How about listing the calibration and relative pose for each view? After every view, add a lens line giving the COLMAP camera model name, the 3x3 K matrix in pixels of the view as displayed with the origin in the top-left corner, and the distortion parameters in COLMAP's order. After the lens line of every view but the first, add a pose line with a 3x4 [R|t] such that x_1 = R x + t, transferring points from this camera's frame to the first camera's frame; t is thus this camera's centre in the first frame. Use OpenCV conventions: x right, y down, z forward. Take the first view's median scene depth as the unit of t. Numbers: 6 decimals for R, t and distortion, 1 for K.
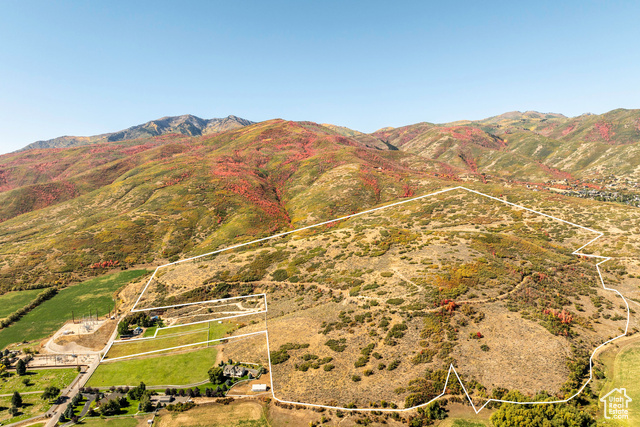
lens RADIAL K [[452.6, 0, 324.4], [0, 452.6, 213.8], [0, 0, 1]] dist [-0.043324, 0.010091]
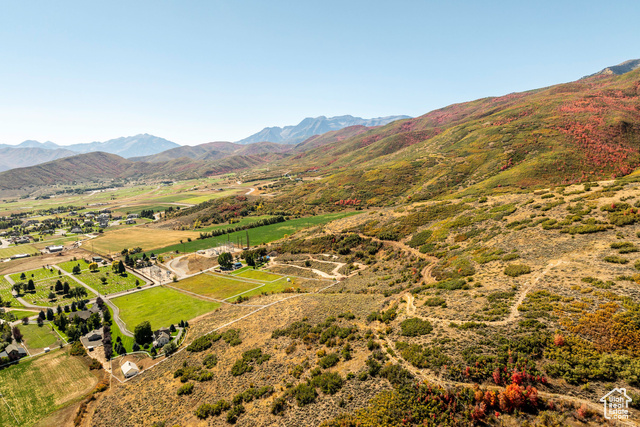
lens RADIAL K [[452.6, 0, 320.3], [0, 452.6, 211.1], [0, 0, 1]] dist [-0.043324, 0.010091]
pose [[0.557820, 0.123773, -0.820681, 0.202841], [-0.057112, 0.992198, 0.110822, 0.022342], [0.827994, -0.014948, 0.560537, 0.325484]]
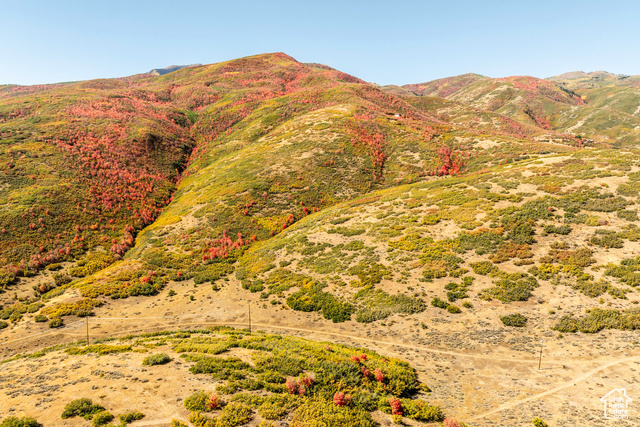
lens RADIAL K [[452.6, 0, 324.4], [0, 452.6, 213.9], [0, 0, 1]] dist [-0.043324, 0.010091]
pose [[0.996487, 0.049043, -0.067883, 0.111259], [-0.043671, 0.995958, 0.078483, -0.032556], [0.071457, -0.075242, 0.994602, 0.637583]]
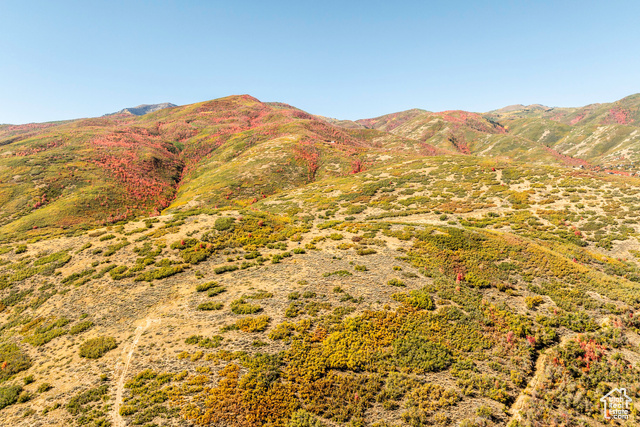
lens RADIAL K [[452.6, 0, 324.5], [0, 452.6, 214.8], [0, 0, 1]] dist [-0.043324, 0.010091]
pose [[0.999878, 0.015557, -0.001577, 0.158170], [-0.015551, 0.999872, 0.003659, 0.020949], [0.001633, -0.003634, 0.999992, 0.371162]]
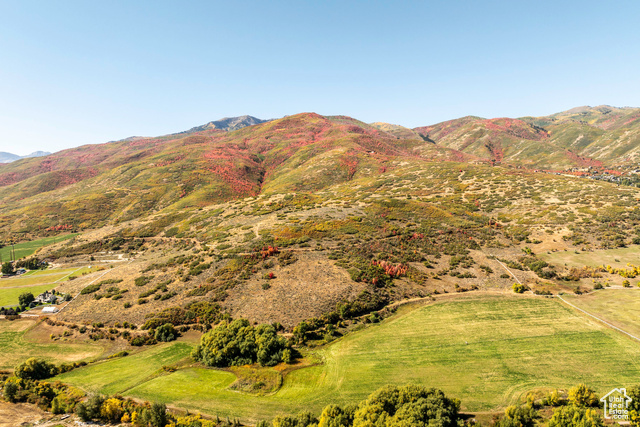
lens RADIAL K [[452.6, 0, 324.0], [0, 452.6, 211.4], [0, 0, 1]] dist [-0.043324, 0.010091]
pose [[0.986821, 0.015263, -0.161095, 0.251103], [-0.017359, 0.999782, -0.011617, 0.057268], [0.160883, 0.014261, 0.986870, 0.020927]]
